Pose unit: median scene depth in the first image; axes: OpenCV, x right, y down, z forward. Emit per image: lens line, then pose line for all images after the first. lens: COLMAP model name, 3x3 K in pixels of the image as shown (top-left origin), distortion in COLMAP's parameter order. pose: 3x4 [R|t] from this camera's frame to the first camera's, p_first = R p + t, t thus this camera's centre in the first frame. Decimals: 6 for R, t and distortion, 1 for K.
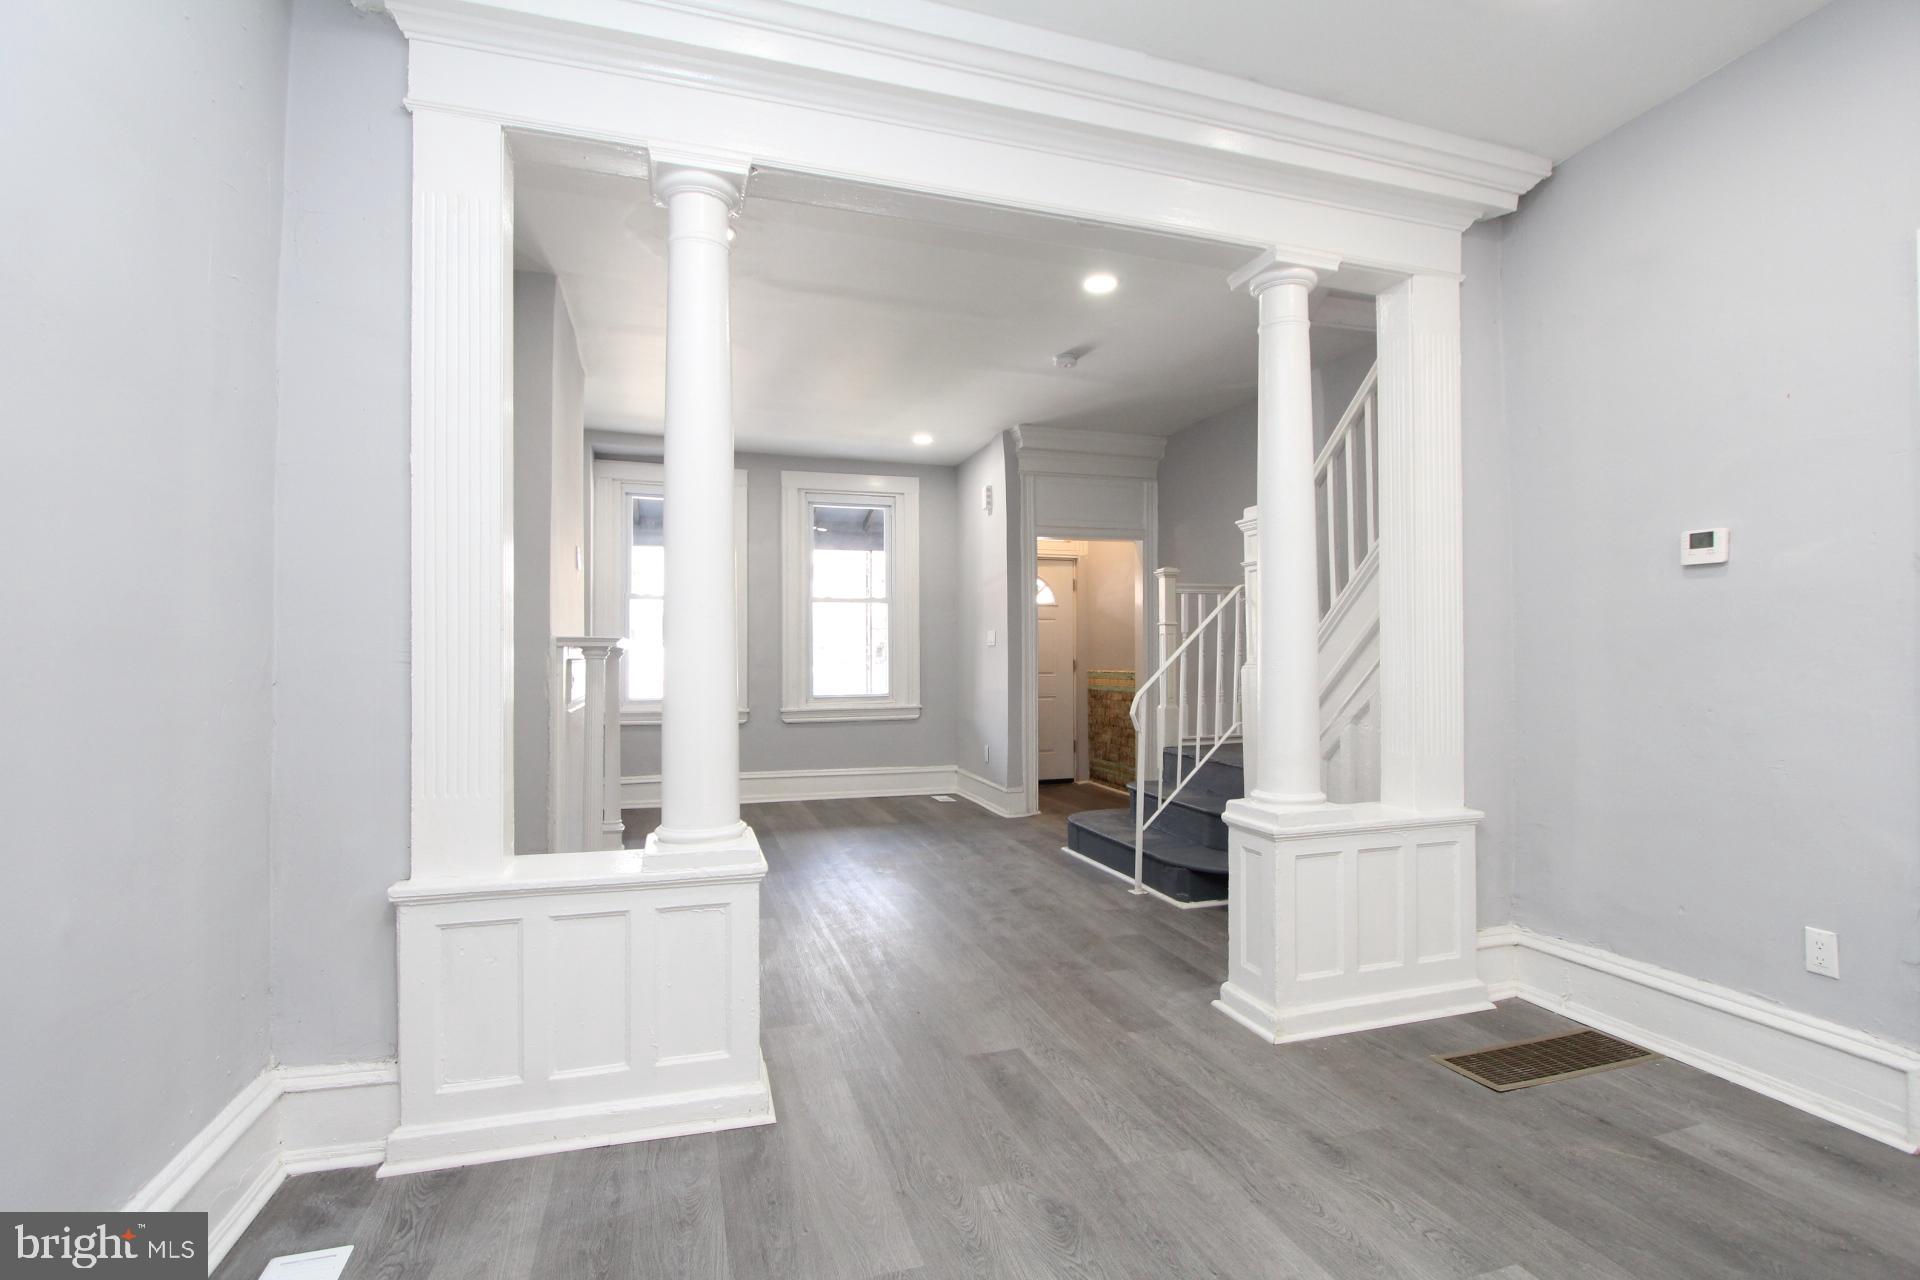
lens RADIAL K [[883.6, 0, 959.3], [0, 883.6, 647.2], [0, 0, 1]] dist [-0.014027, 0.001719]
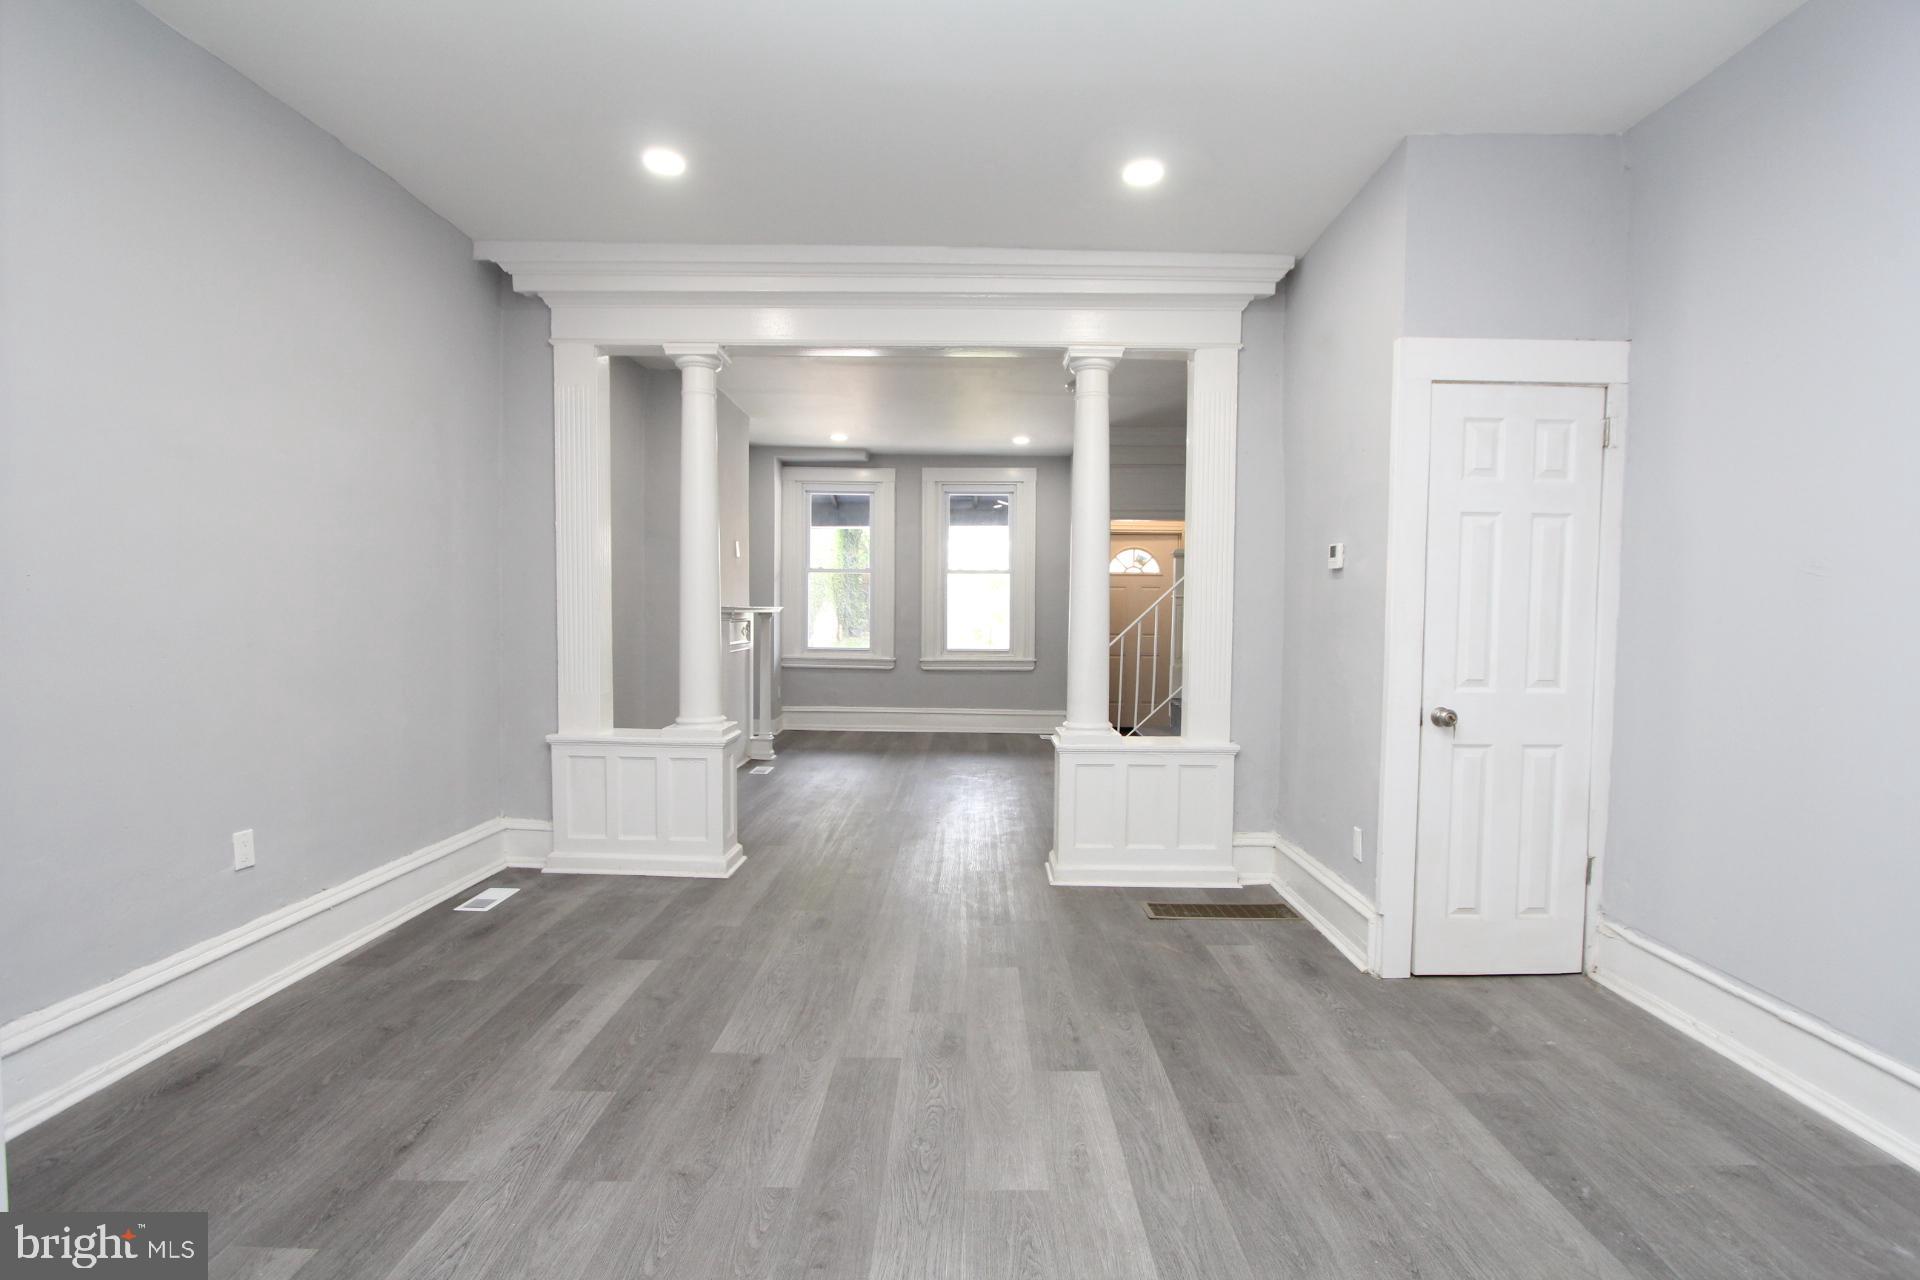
lens RADIAL K [[883.6, 0, 959.3], [0, 883.6, 647.2], [0, 0, 1]] dist [-0.014027, 0.001719]
pose [[0.947734, 0.026161, -0.317987, 0.602020], [-0.009939, 0.998570, 0.052528, -0.032039], [0.318907, -0.046622, 0.946639, -0.416189]]
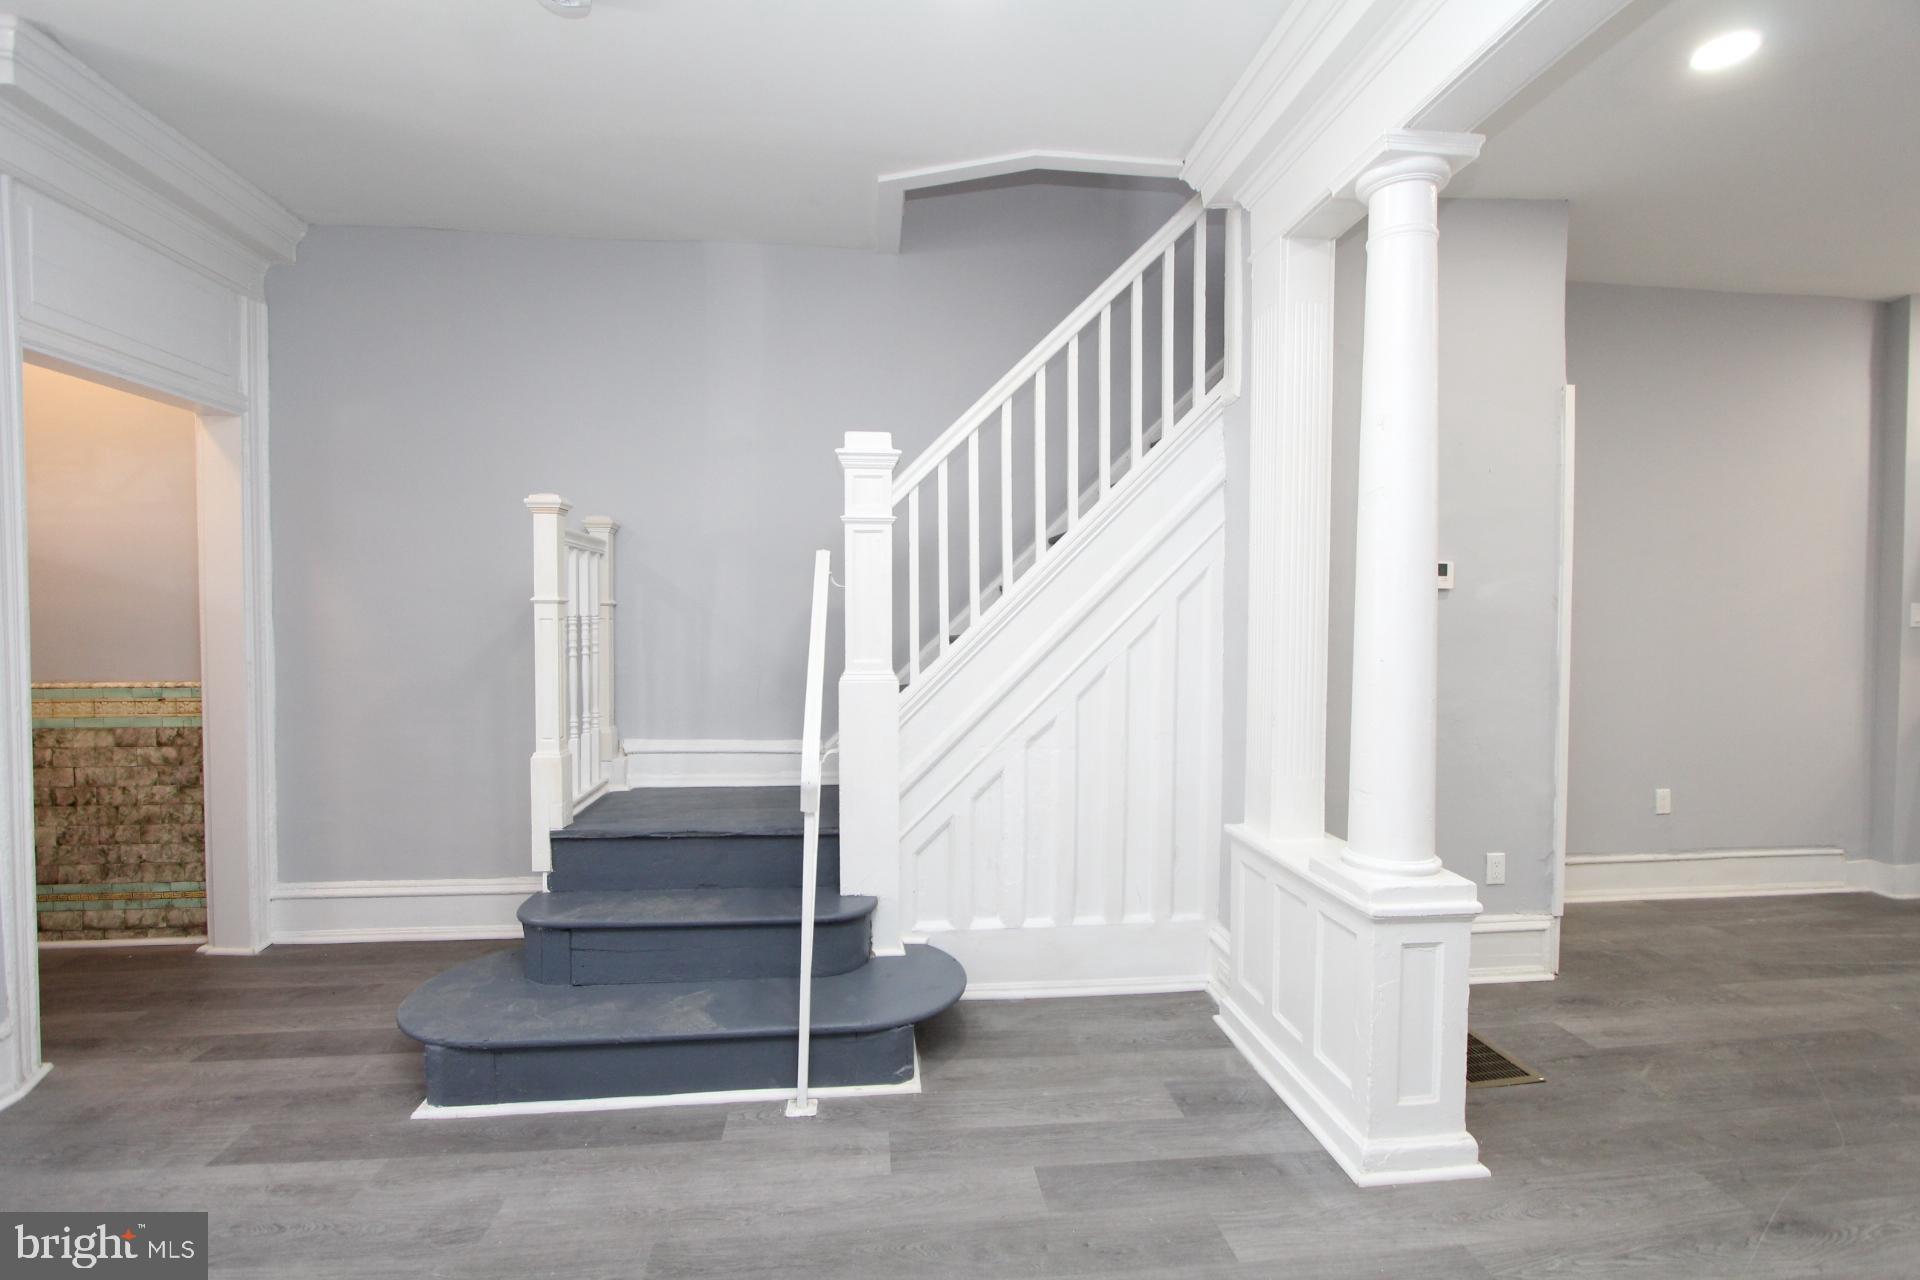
lens RADIAL K [[883.6, 0, 959.3], [0, 883.6, 647.2], [0, 0, 1]] dist [-0.014027, 0.001719]
pose [[0.197642, -0.027859, 0.979878, -0.430987], [-0.015901, 0.999373, 0.031620, -0.032996], [-0.980145, -0.021830, 0.197075, 1.164228]]
